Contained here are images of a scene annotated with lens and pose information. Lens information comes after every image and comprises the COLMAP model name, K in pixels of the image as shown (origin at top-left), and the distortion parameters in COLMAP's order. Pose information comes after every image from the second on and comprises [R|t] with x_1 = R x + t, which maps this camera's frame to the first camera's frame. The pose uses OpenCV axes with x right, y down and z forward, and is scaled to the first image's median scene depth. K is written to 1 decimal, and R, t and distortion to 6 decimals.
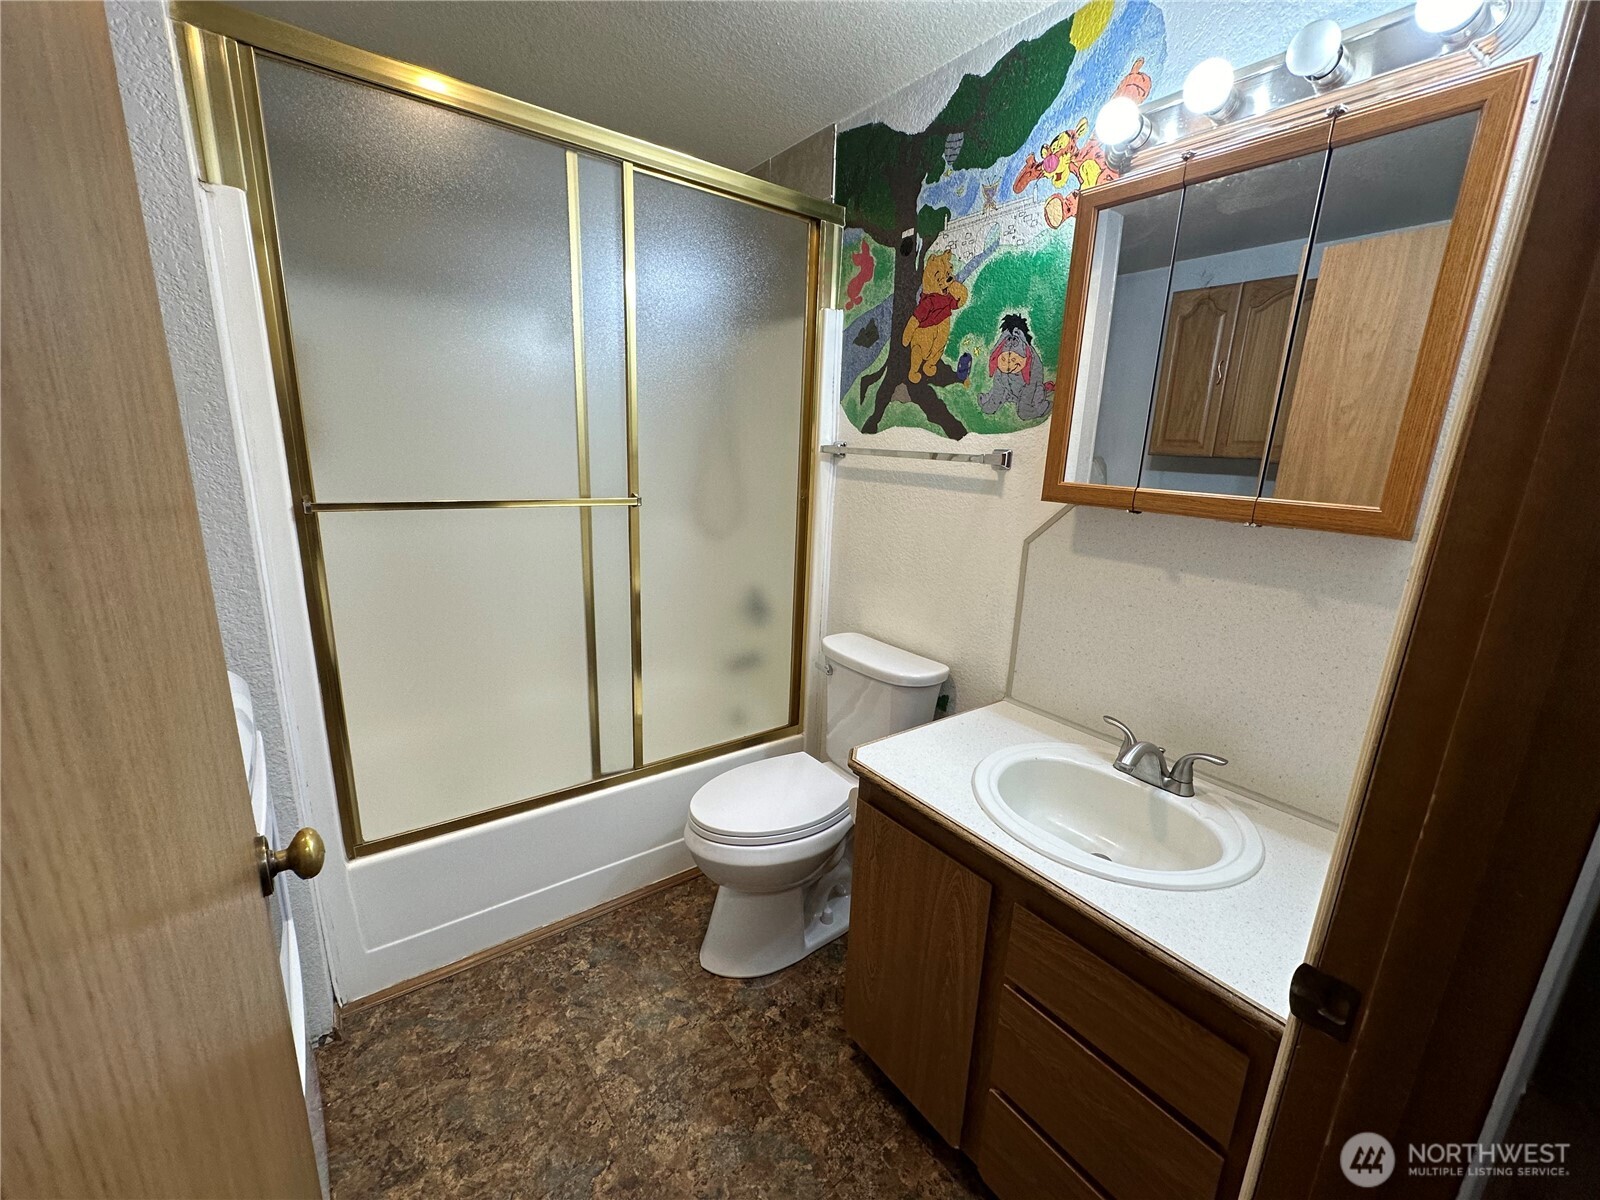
lens RADIAL K [[638.4, 0, 800.5], [0, 638.4, 601.2], [0, 0, 1]] dist [-0.005008, 0.001722]
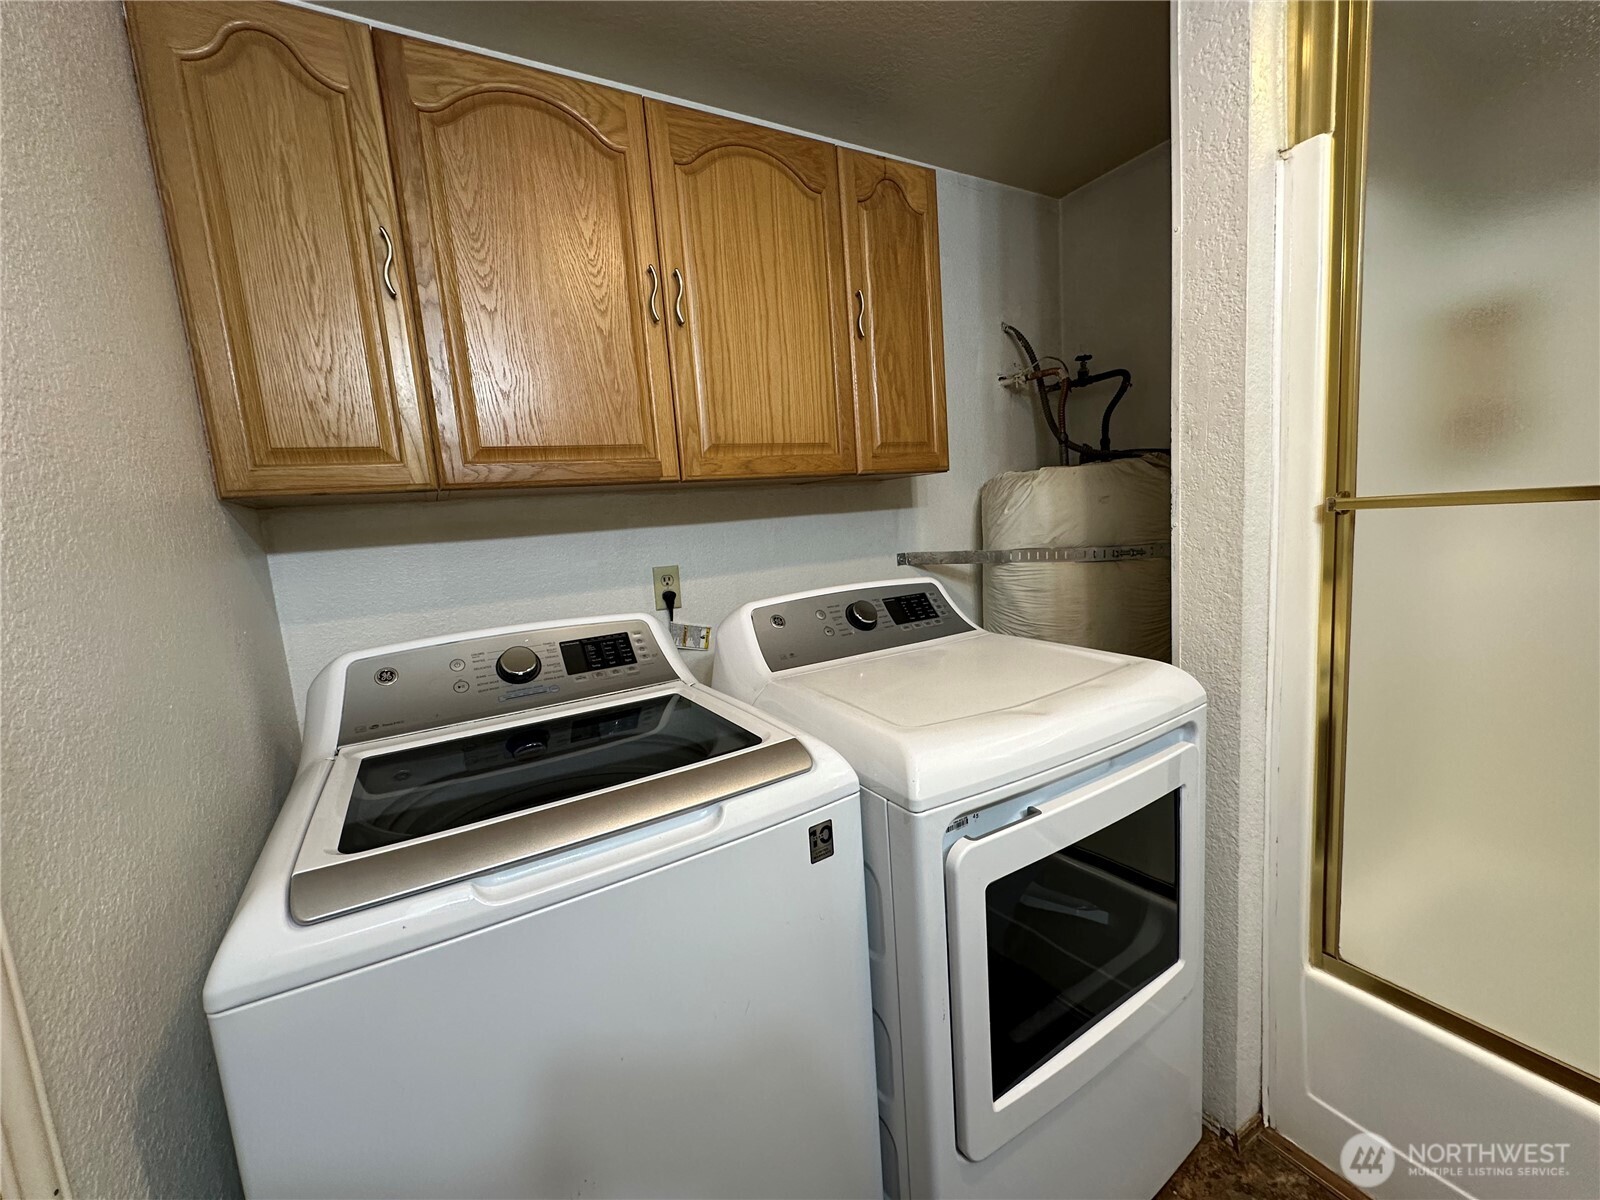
lens RADIAL K [[638.4, 0, 800.5], [0, 638.4, 601.2], [0, 0, 1]] dist [-0.005008, 0.001722]
pose [[-0.126573, 0.092814, -0.987606, 0.092341], [-0.164808, 0.979808, 0.113203, -0.008249], [0.978171, 0.177094, -0.108721, 0.418384]]
